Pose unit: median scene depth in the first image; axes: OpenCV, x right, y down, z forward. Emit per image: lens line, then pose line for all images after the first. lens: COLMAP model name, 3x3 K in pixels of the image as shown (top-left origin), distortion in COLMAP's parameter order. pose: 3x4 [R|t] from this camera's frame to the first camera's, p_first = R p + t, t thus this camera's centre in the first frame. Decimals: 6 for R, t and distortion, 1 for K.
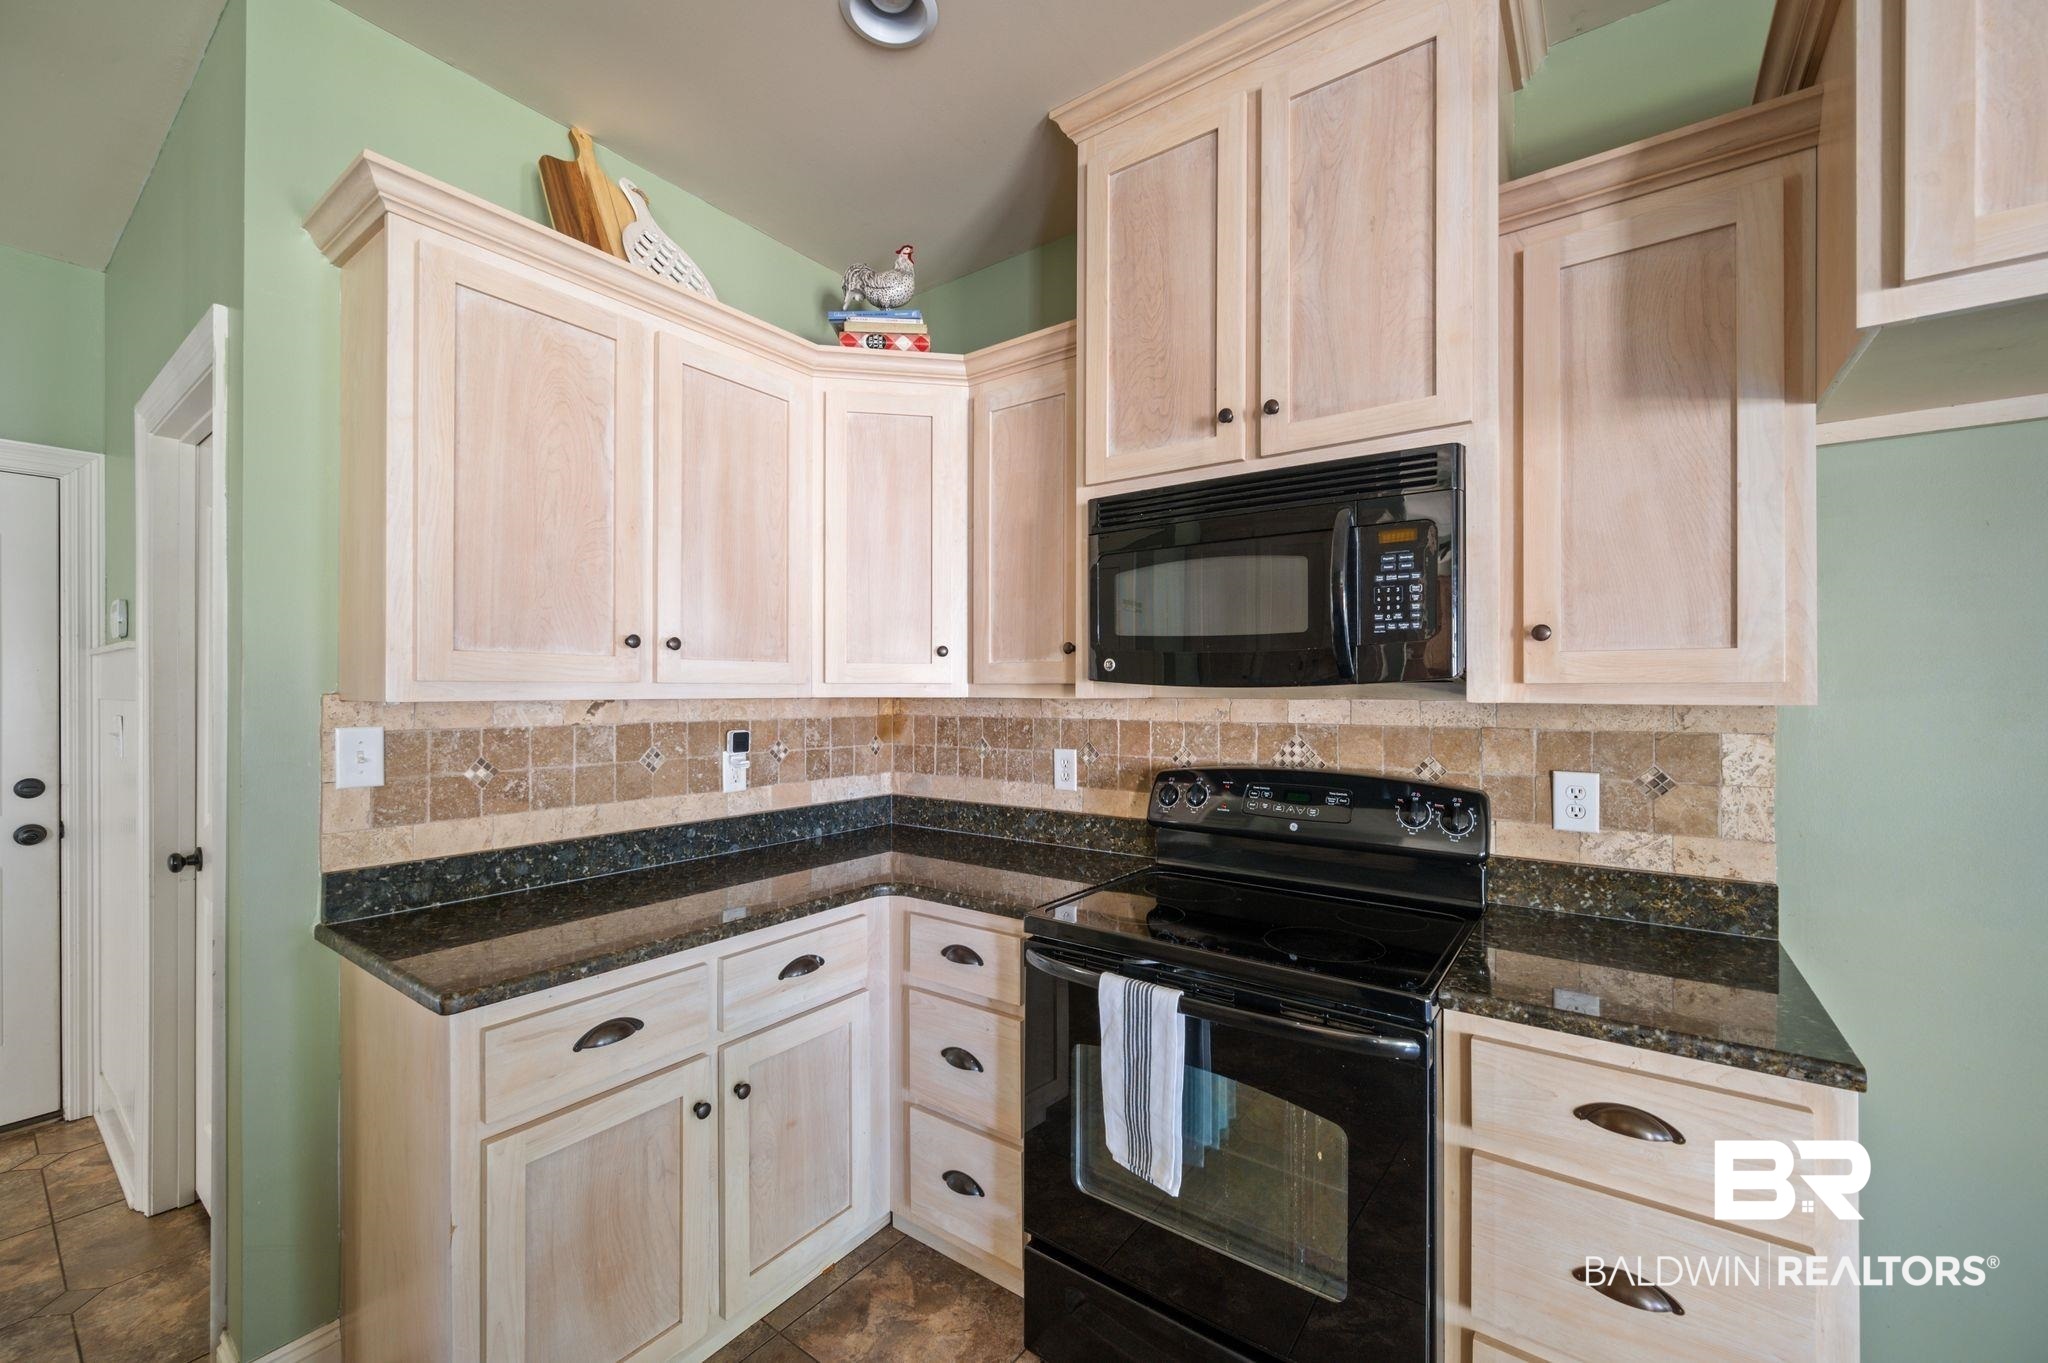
lens RADIAL K [[808.1, 0, 1022.1], [0, 808.1, 688.8], [0, 0, 1]] dist [-0.001081, -0.000006]
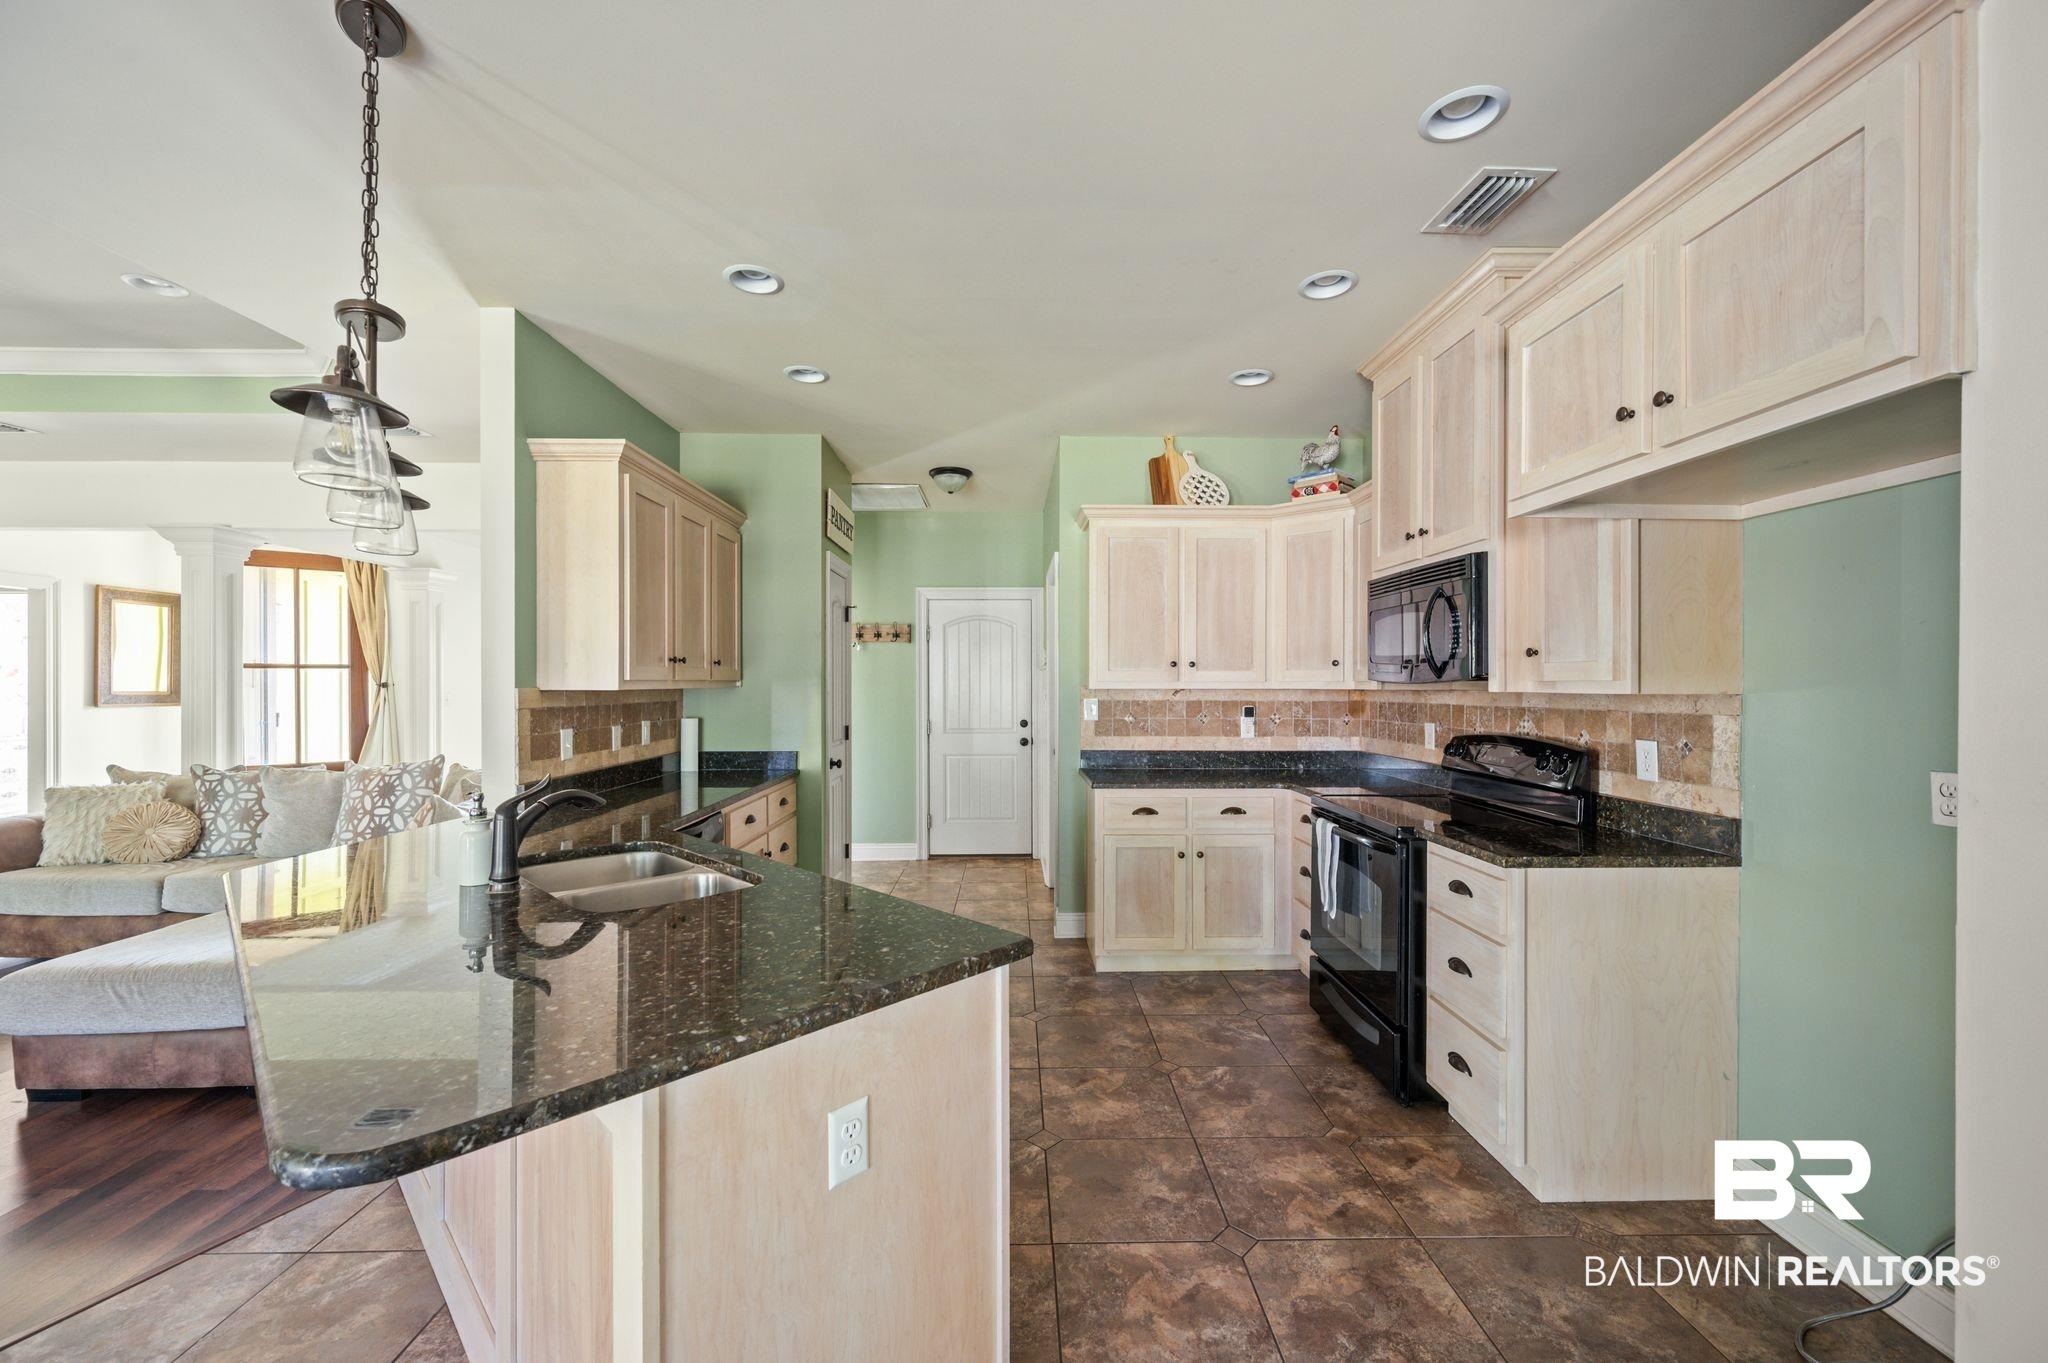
lens RADIAL K [[808.1, 0, 1025.6], [0, 808.1, 680.5], [0, 0, 1]] dist [-0.001081, -0.000006]
pose [[0.610067, -0.003236, -0.792343, 1.042946], [-0.000451, 0.999990, -0.004432, 0.000108], [0.792349, 0.003061, 0.610060, -0.724699]]
